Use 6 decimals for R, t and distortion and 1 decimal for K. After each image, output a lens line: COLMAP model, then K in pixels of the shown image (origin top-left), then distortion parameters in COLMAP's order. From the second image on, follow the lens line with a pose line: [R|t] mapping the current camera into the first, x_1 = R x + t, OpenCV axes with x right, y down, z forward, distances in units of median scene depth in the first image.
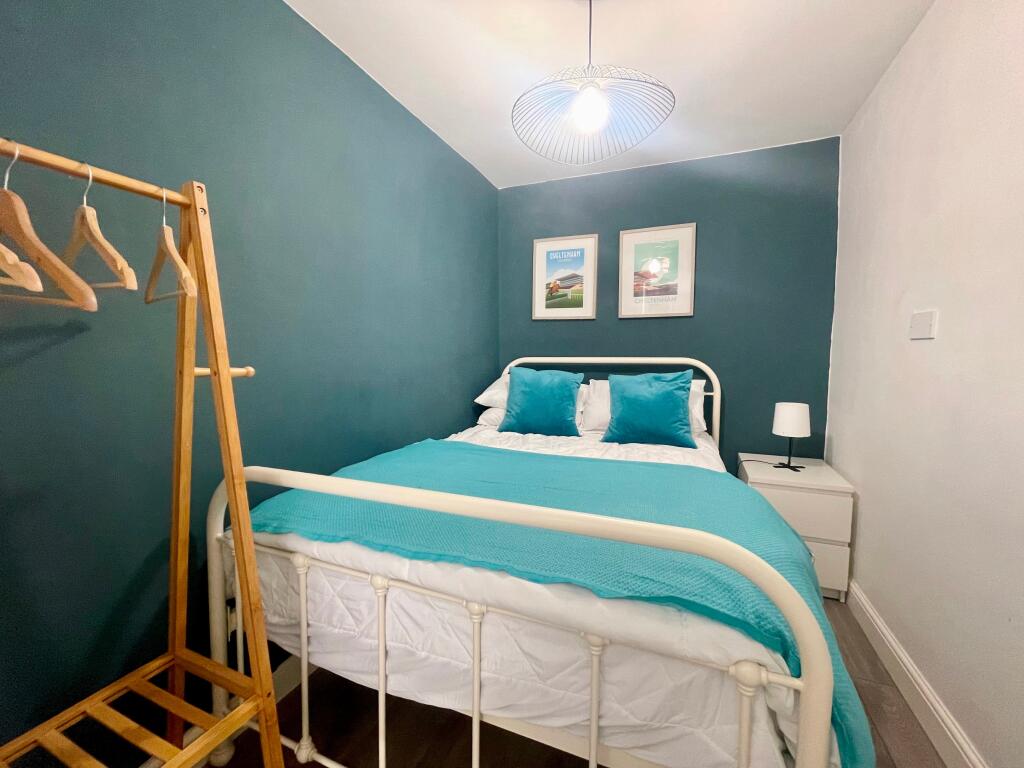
lens RADIAL K [[411.4, 0, 512.3], [0, 411.4, 382.7], [0, 0, 1]] dist [-0.001257, -0.000003]
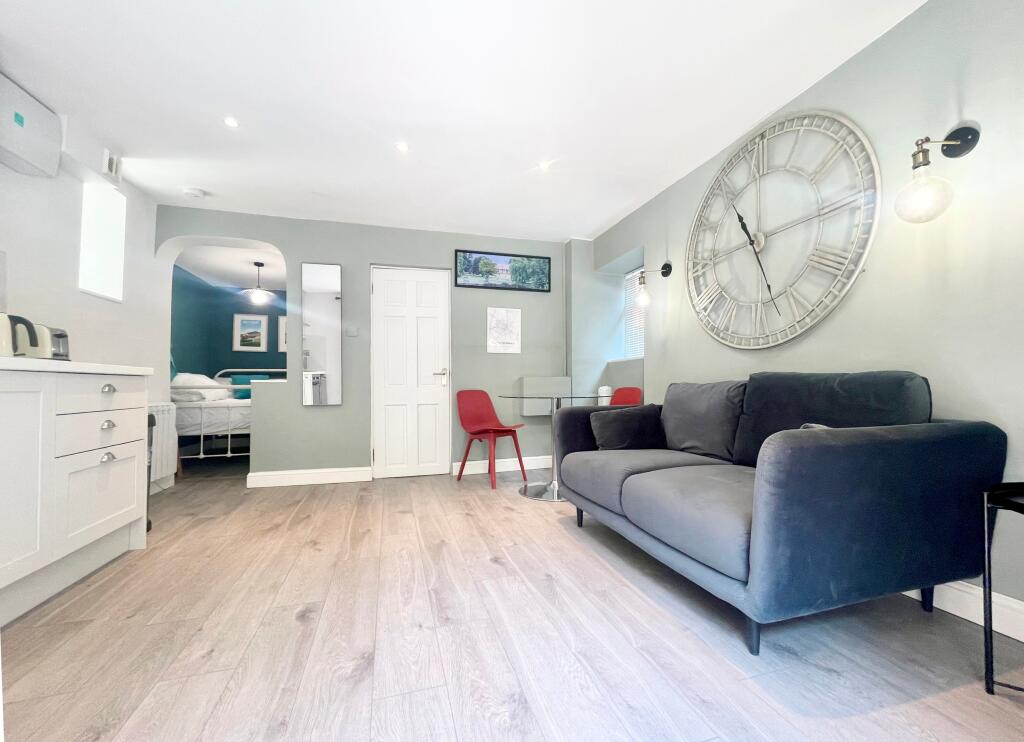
lens RADIAL K [[423.9, 0, 519.2], [0, 423.9, 373.9], [0, 0, 1]] dist [-0.002637, -0.000392]
pose [[0.770058, 0.013759, 0.637826, -0.204003], [0.047656, 0.995734, -0.079015, 0.204724], [-0.636192, 0.091242, 0.766117, -1.588304]]
